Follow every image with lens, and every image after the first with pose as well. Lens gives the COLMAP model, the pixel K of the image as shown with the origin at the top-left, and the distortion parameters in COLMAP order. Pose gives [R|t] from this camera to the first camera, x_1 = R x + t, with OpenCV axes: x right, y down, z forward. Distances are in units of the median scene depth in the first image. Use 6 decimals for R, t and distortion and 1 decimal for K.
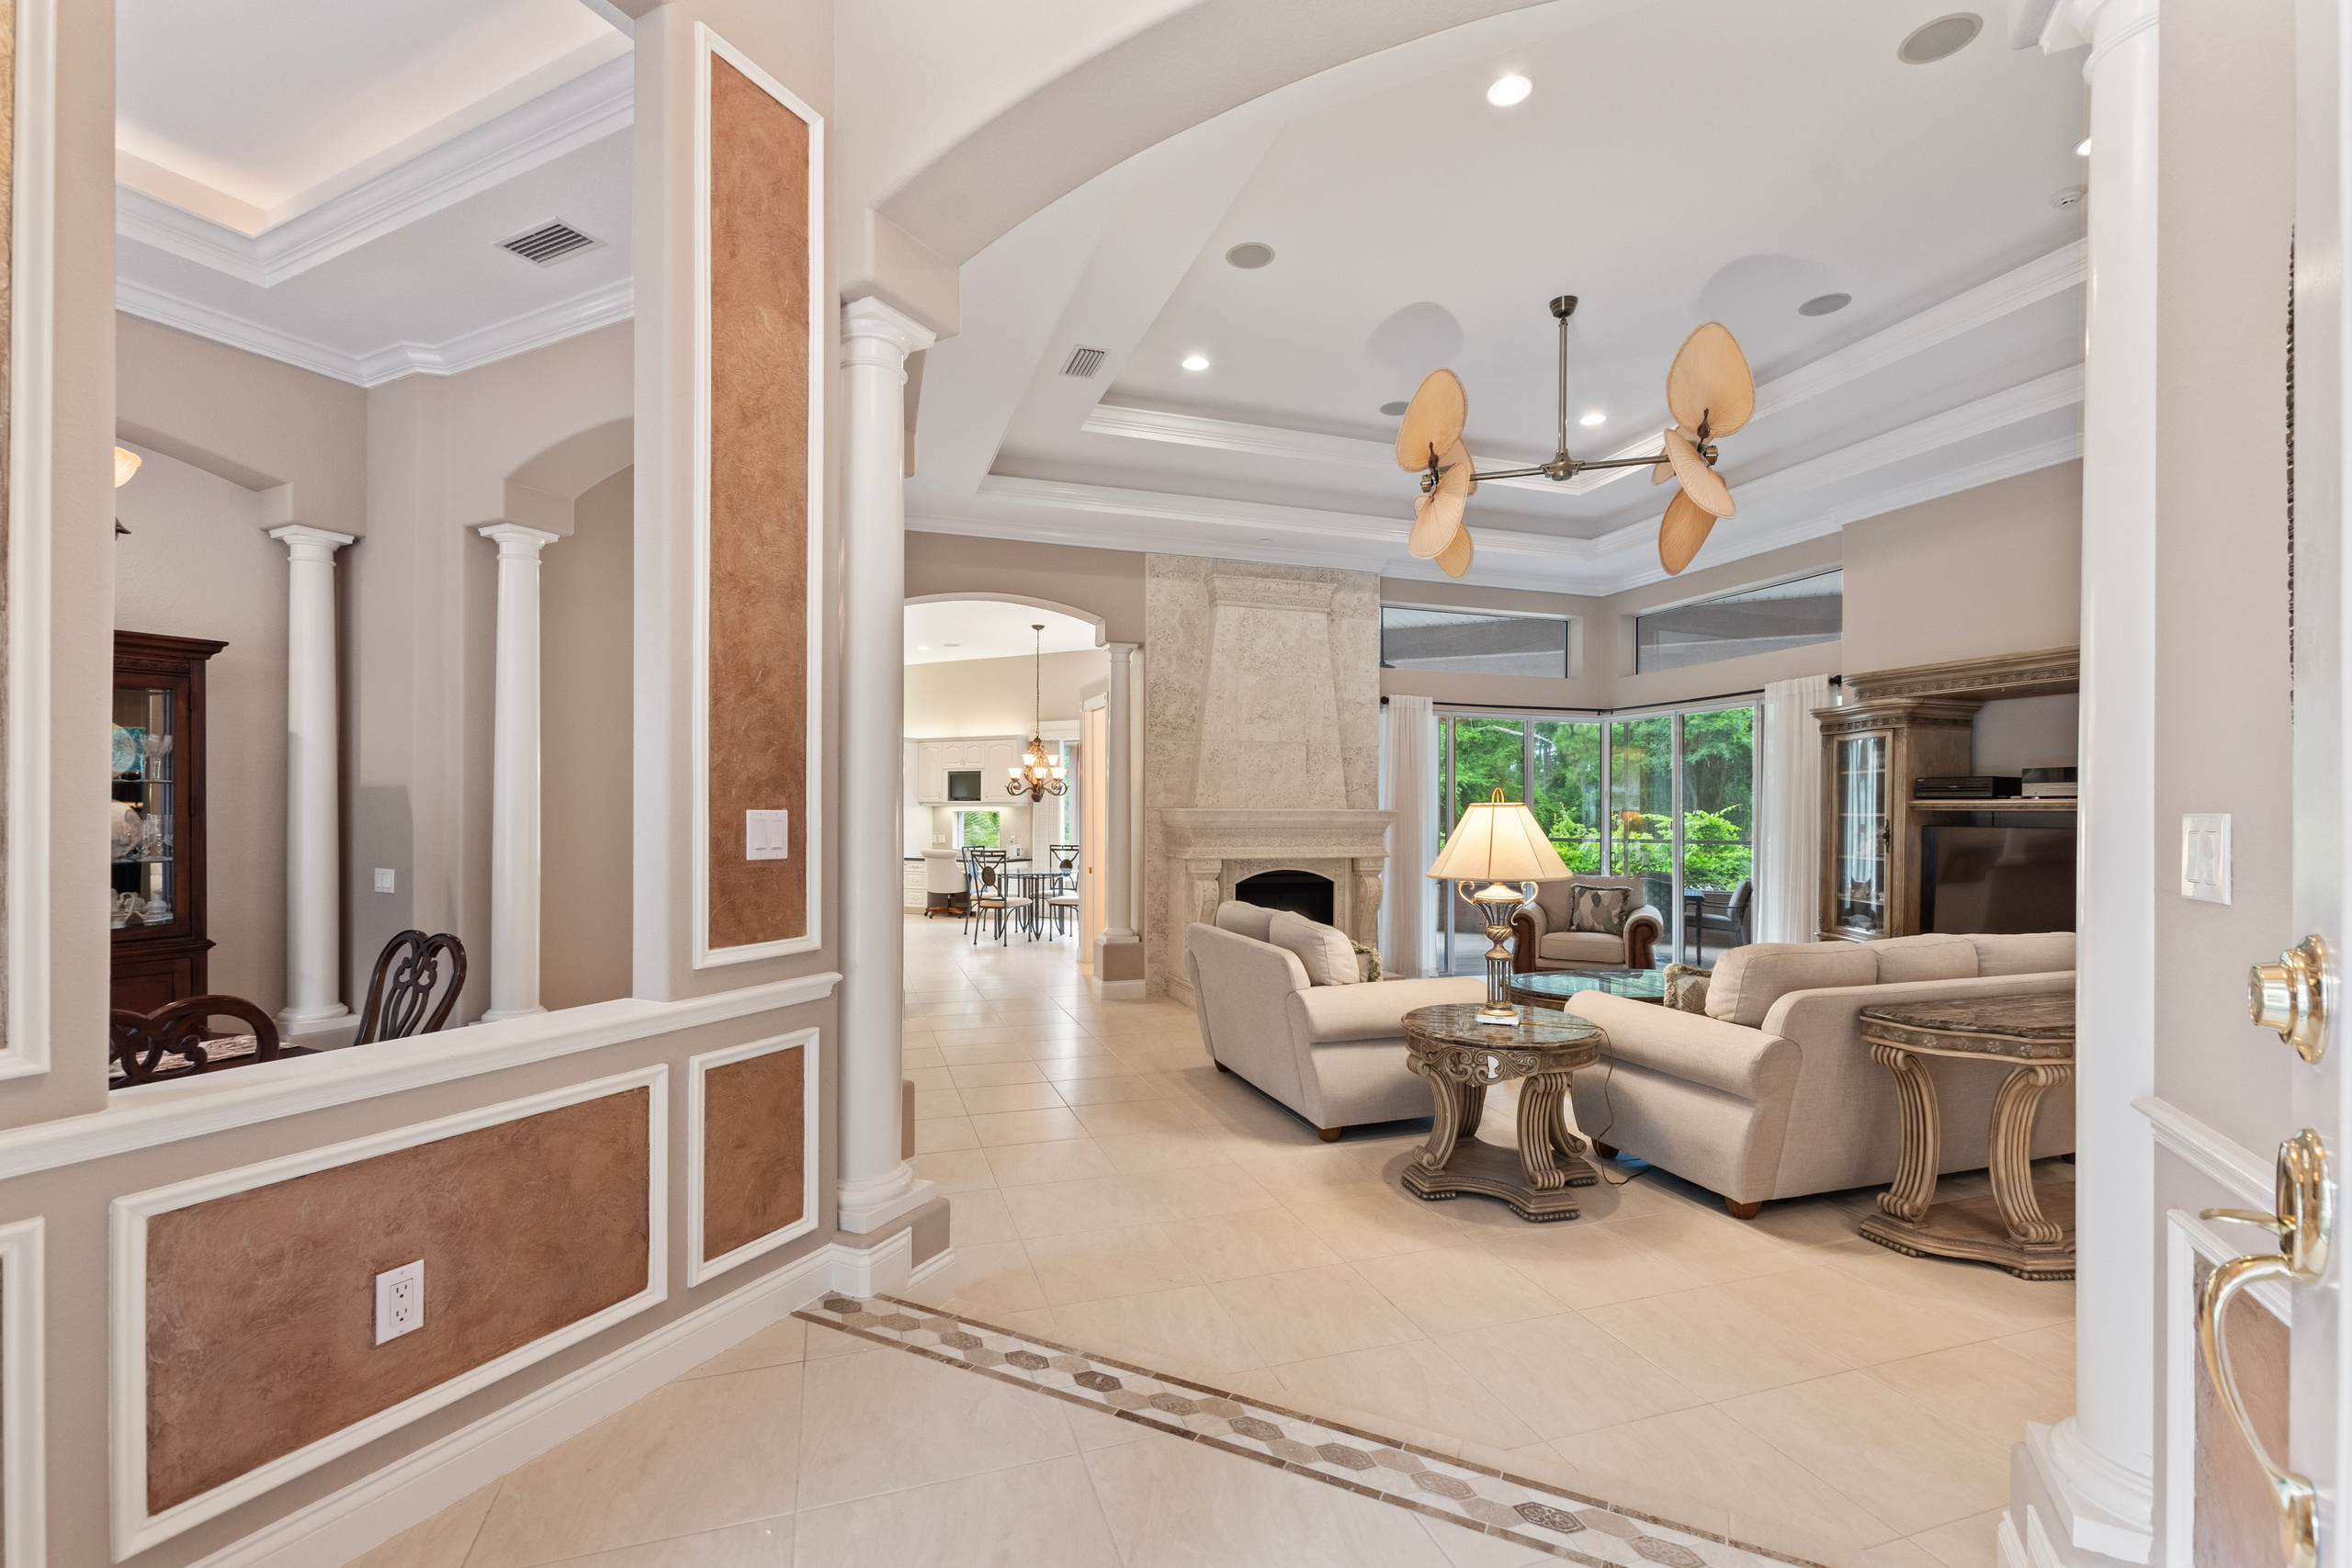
lens RADIAL K [[1029.6, 0, 1165.8], [0, 1029.6, 812.4], [0, 0, 1]] dist [-0.000816, -0.000149]
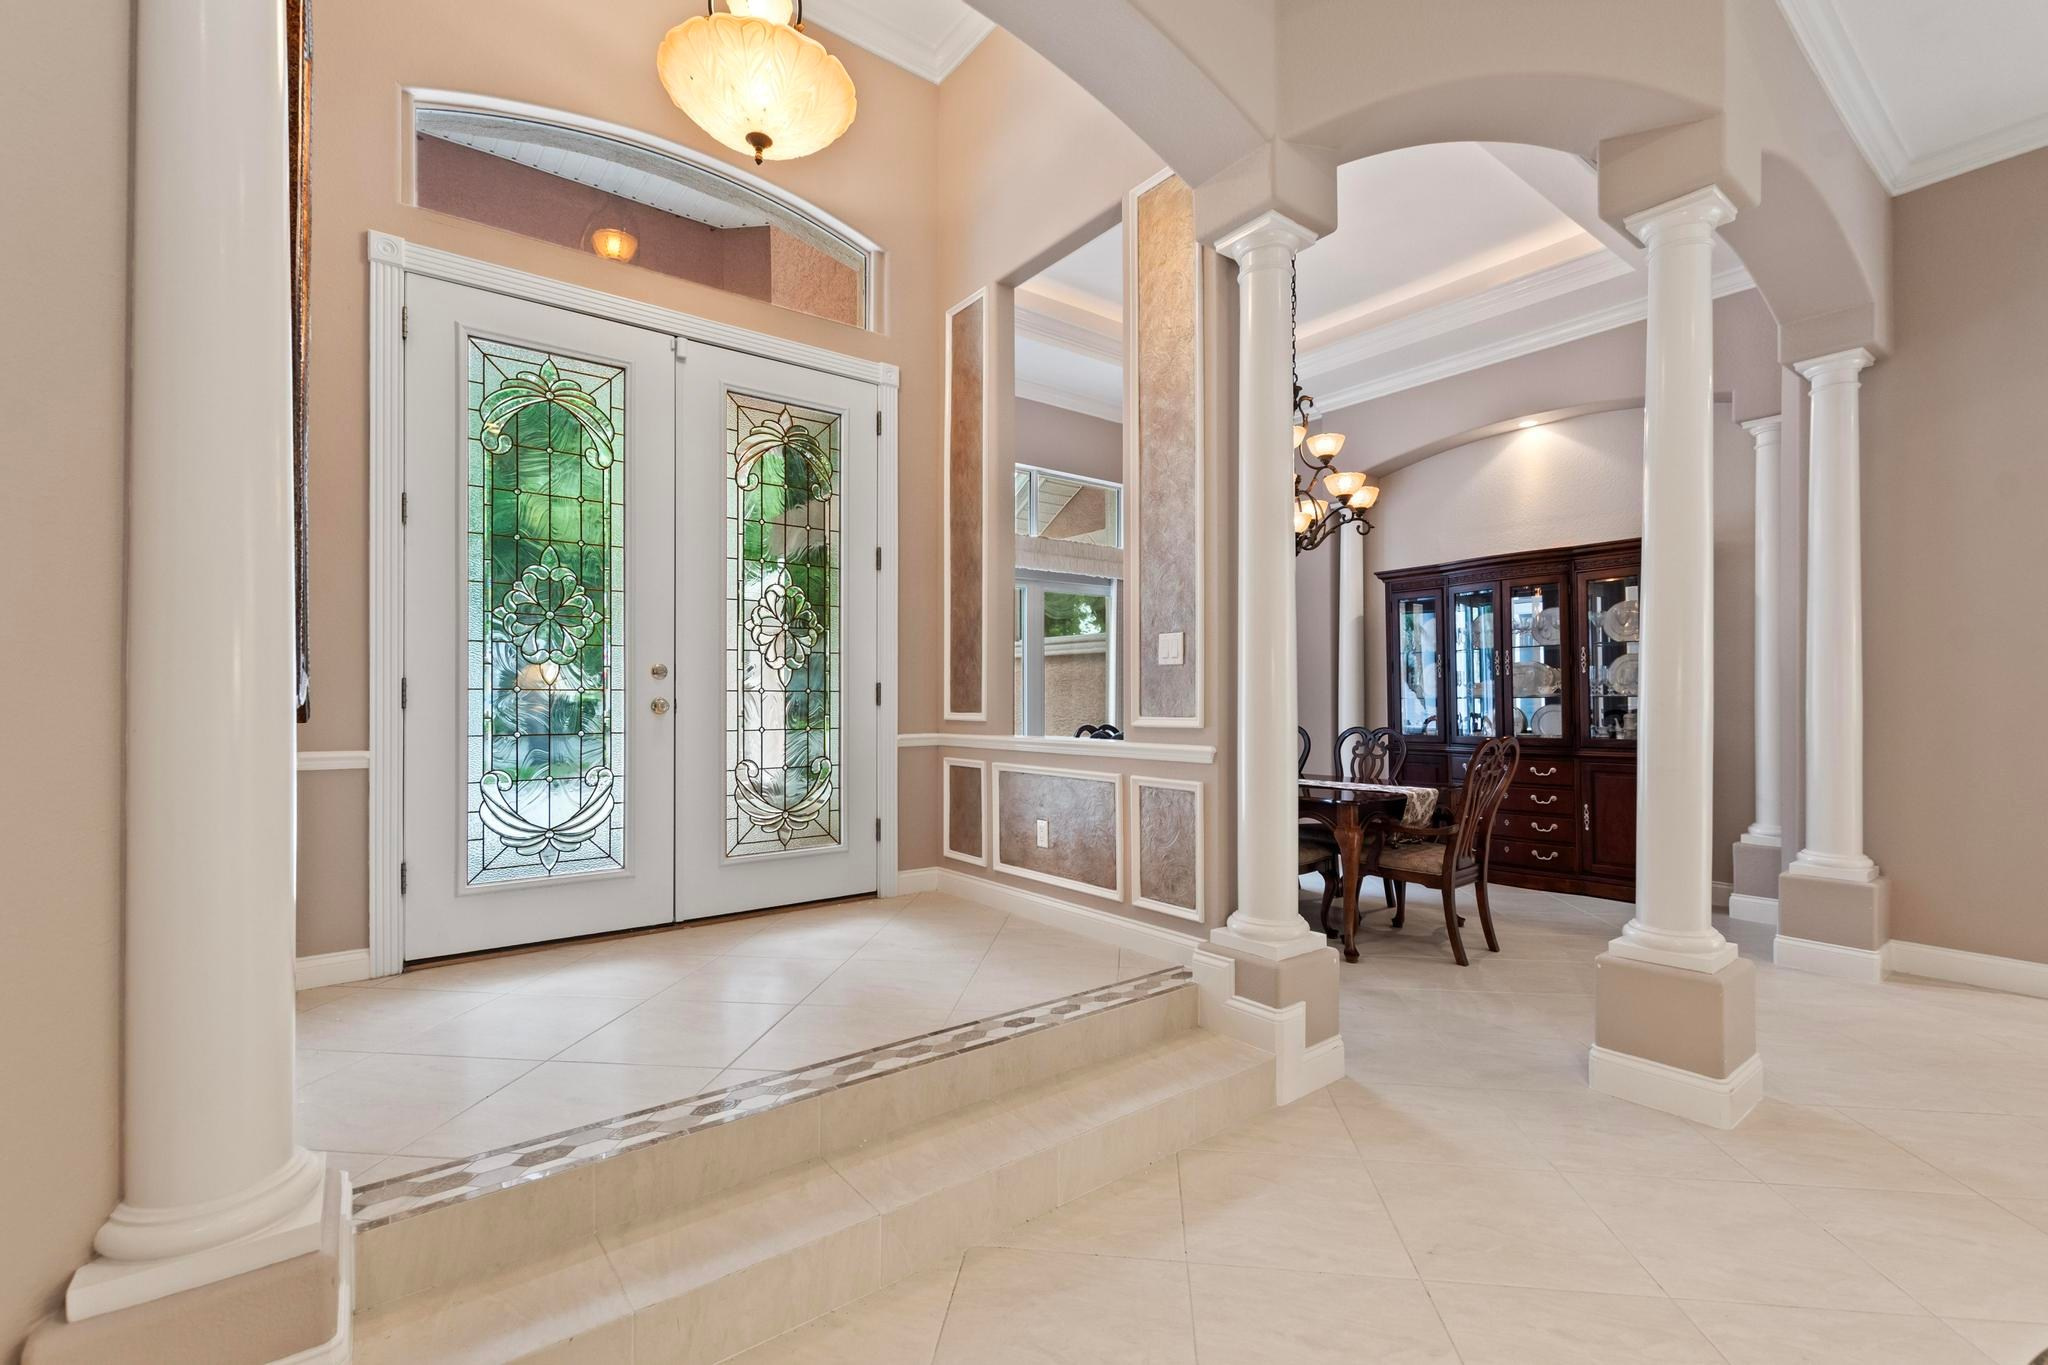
lens RADIAL K [[888.7, 0, 1023.6], [0, 888.7, 691.6], [0, 0, 1]] dist [0.006696, -0.000135]
pose [[-0.426927, -0.010037, -0.904230, 0.406665], [-0.004589, 0.999950, -0.008933, 0.043383], [0.904275, 0.000336, -0.426951, 0.597481]]
